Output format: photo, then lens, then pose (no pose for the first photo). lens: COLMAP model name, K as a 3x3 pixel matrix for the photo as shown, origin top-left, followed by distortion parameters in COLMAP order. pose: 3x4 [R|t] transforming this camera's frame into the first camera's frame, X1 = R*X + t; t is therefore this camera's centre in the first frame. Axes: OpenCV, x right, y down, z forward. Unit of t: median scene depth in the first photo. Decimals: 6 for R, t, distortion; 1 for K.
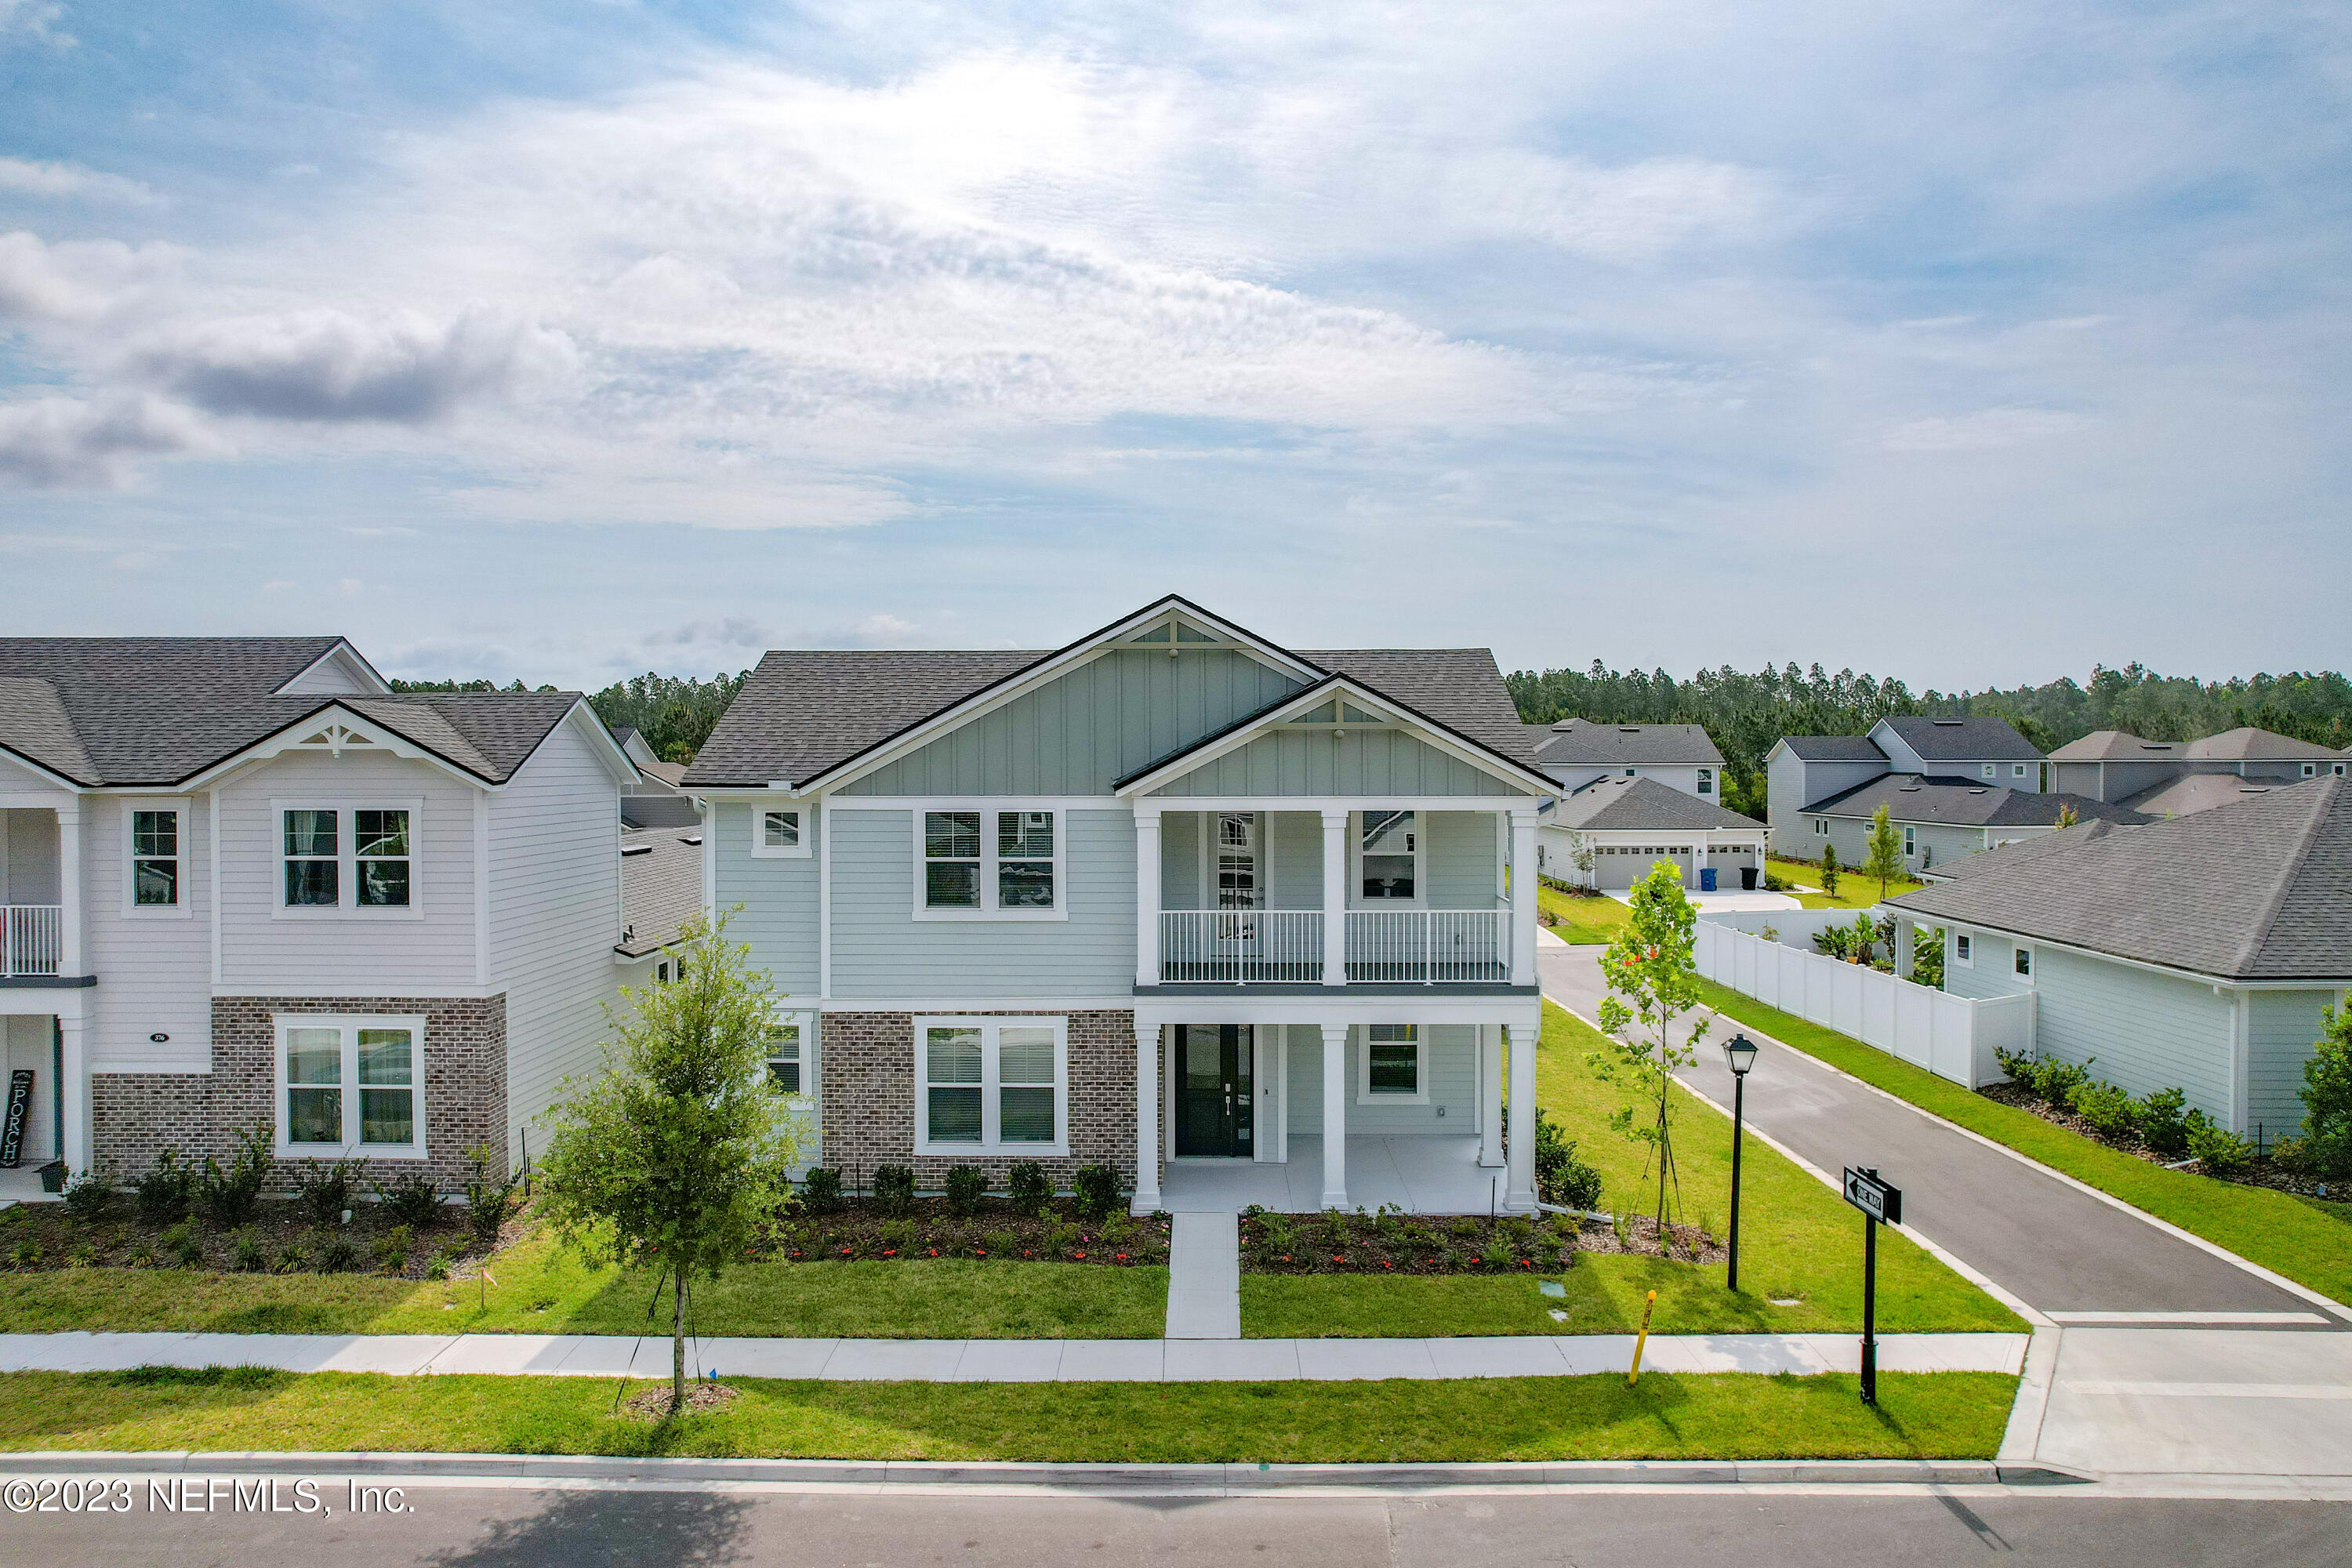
lens RADIAL K [[1501.1, 0, 1176.6], [0, 1501.1, 790.7], [0, 0, 1]] dist [-0.062280, 0.055102]
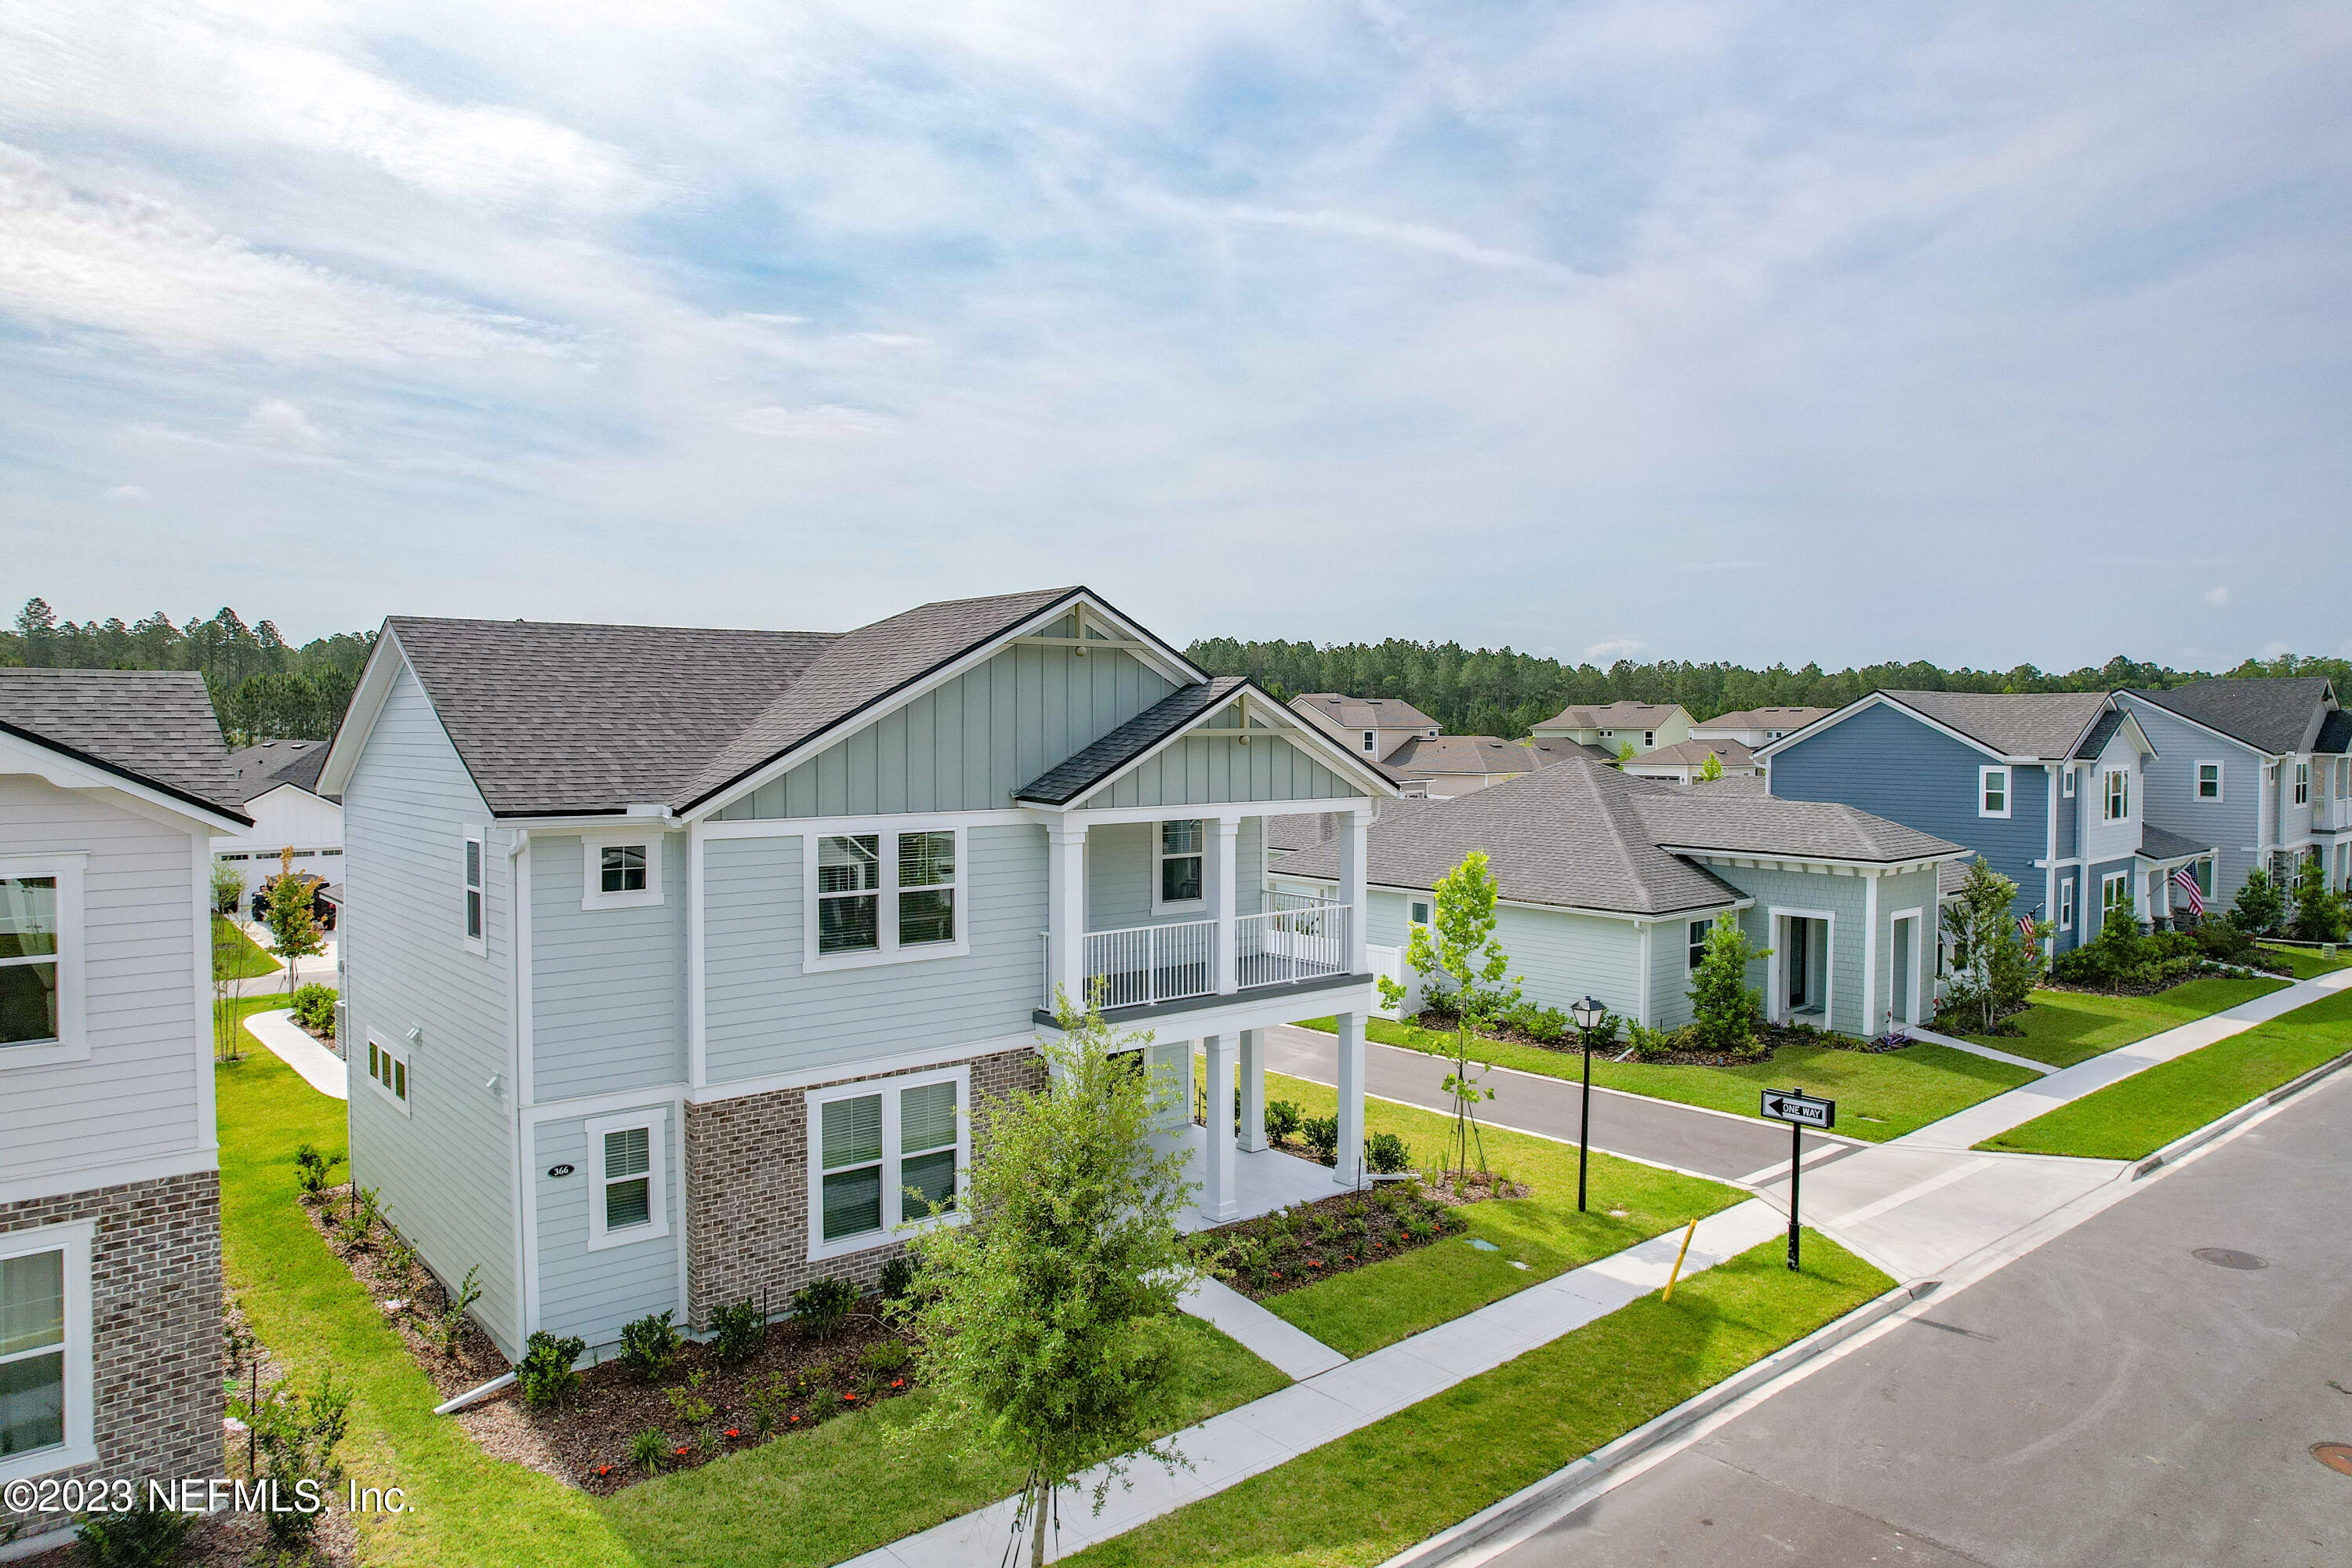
lens RADIAL K [[1501.1, 0, 1176.6], [0, 1501.1, 790.7], [0, 0, 1]] dist [-0.062280, 0.055102]
pose [[0.760535, -0.025191, 0.648808, -0.571723], [0.011014, 0.999604, 0.025901, -0.031184], [-0.649204, -0.012553, 0.760511, 0.278120]]
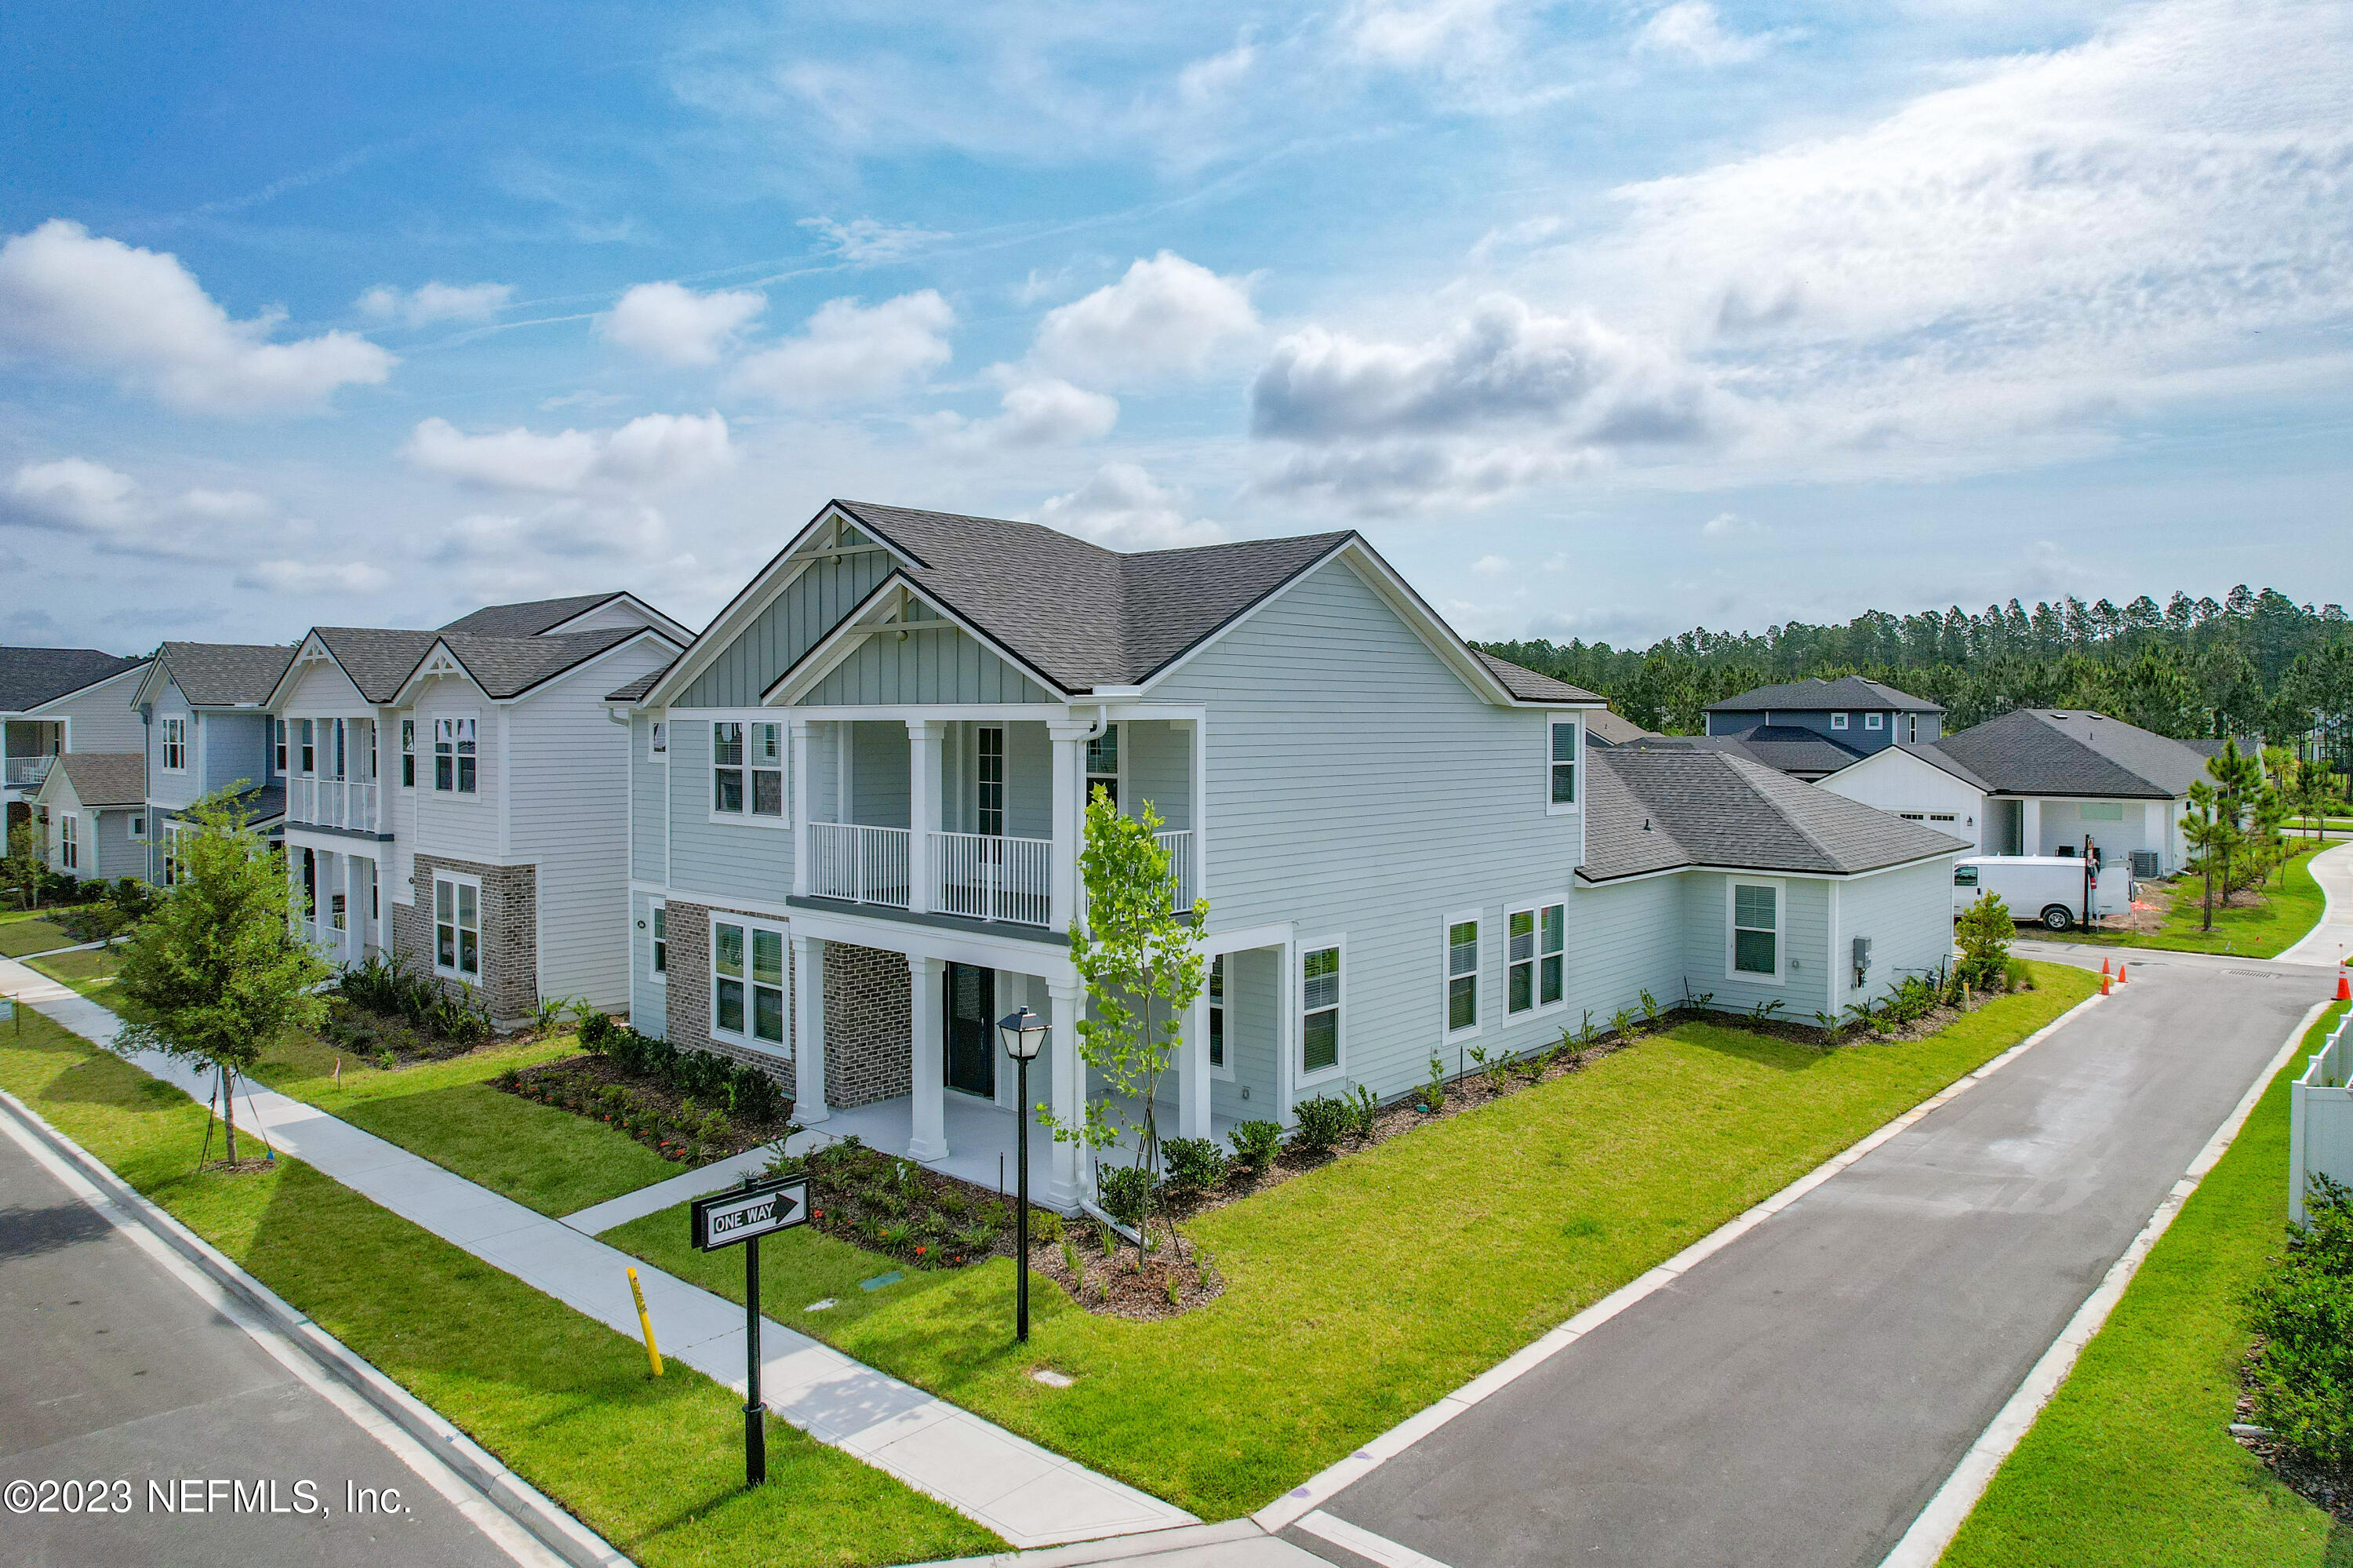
lens RADIAL K [[1490.5, 0, 1185.5], [0, 1490.5, 780.2], [0, 0, 1]] dist [-0.074507, 0.074170]
pose [[0.760230, 0.029083, -0.649003, 0.829345], [-0.014392, 0.999506, 0.027932, 0.022147], [0.649495, -0.011894, 0.760273, 0.429803]]
